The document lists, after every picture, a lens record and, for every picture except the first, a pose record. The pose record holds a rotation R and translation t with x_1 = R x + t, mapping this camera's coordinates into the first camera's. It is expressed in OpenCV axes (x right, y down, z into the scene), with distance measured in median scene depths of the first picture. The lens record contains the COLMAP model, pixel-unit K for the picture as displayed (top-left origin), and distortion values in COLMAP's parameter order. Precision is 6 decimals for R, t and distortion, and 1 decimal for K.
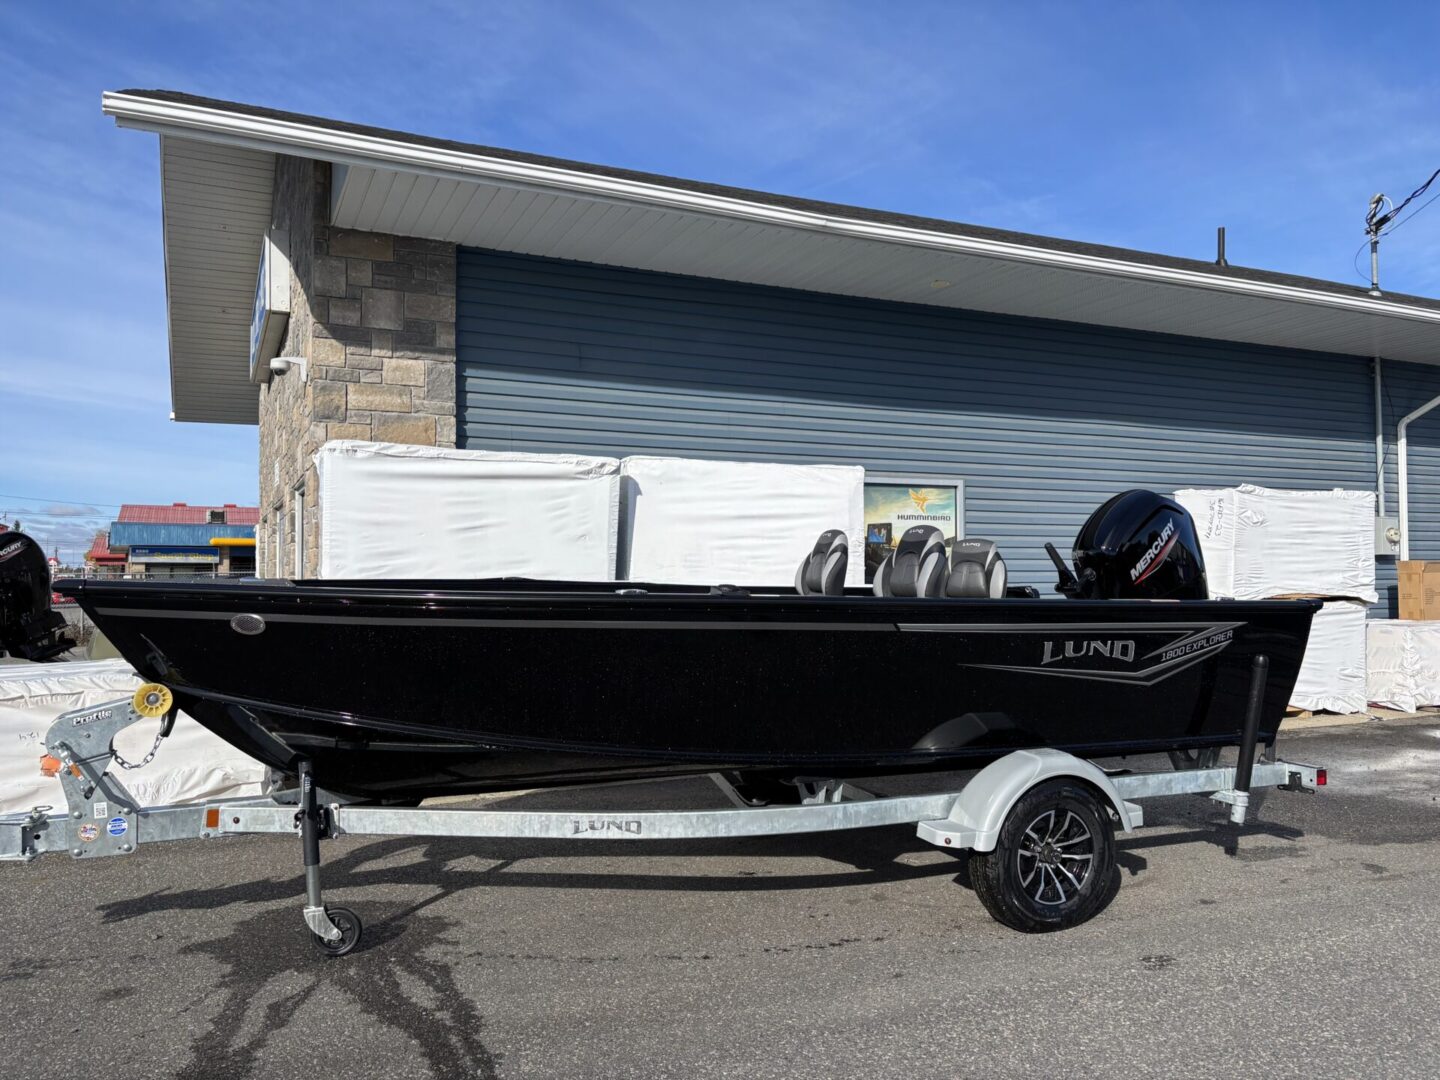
lens RADIAL K [[1070.5, 0, 719.8], [0, 1070.5, 552.1], [0, 0, 1]] dist [0.074763, -0.089006]
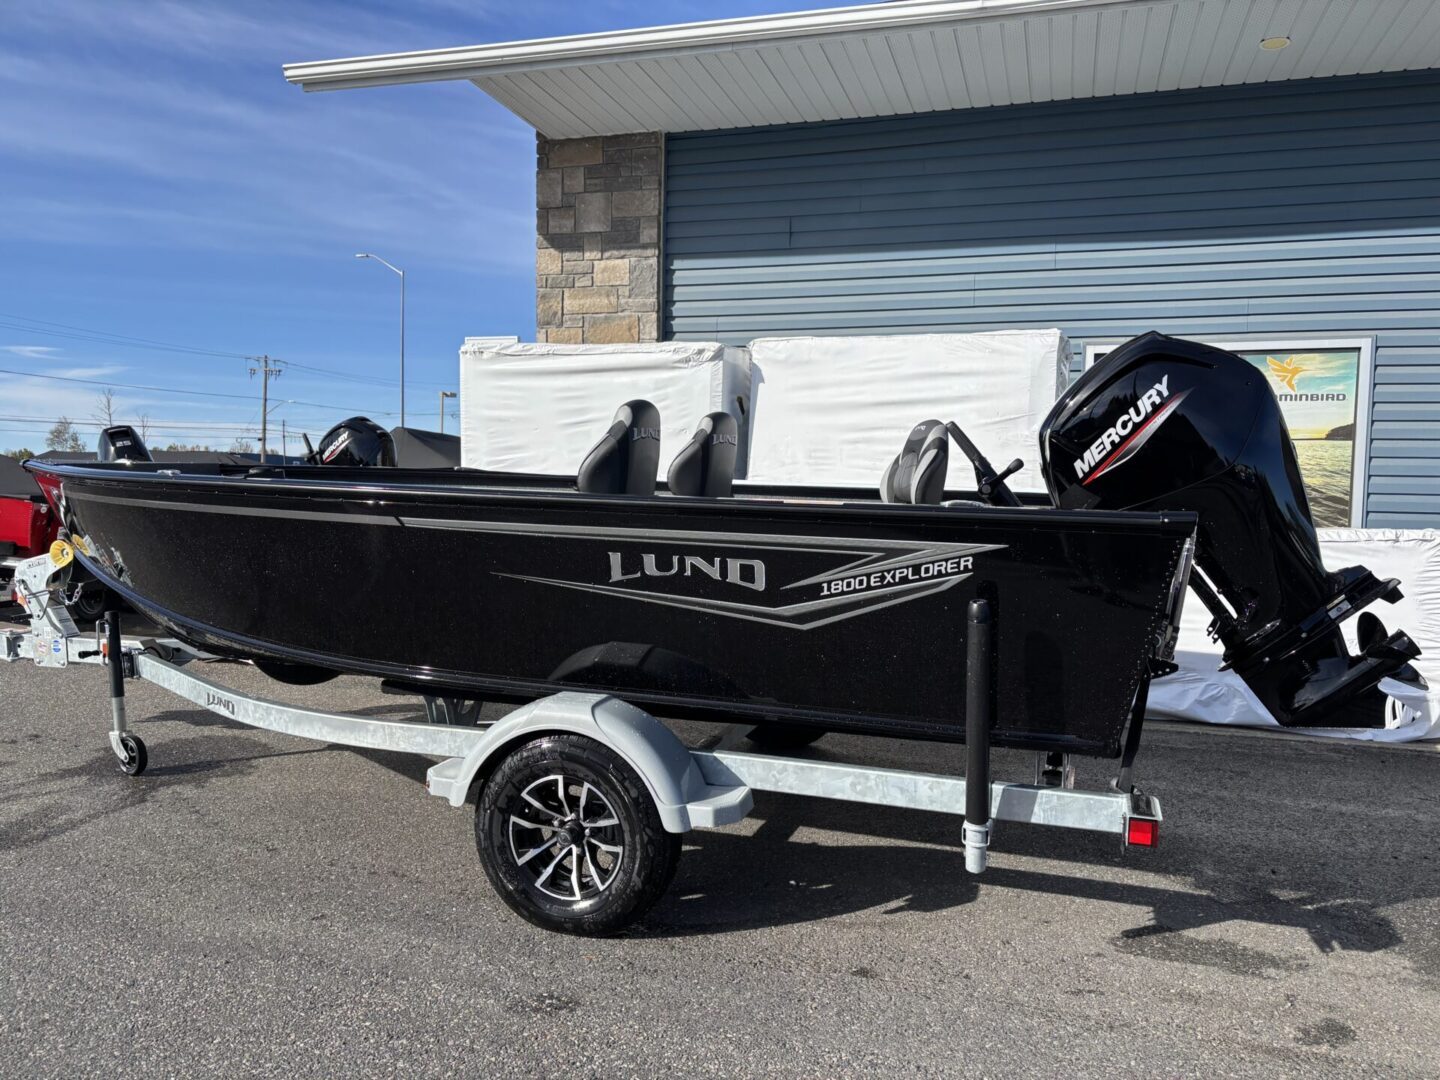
lens RADIAL K [[1070.5, 0, 719.8], [0, 1070.5, 552.1], [0, 0, 1]] dist [0.074763, -0.089006]
pose [[0.743889, 0.058237, -0.665761, 0.500437], [-0.004208, 0.996584, 0.082474, 0.013873], [0.668290, -0.058550, 0.741593, 0.305548]]
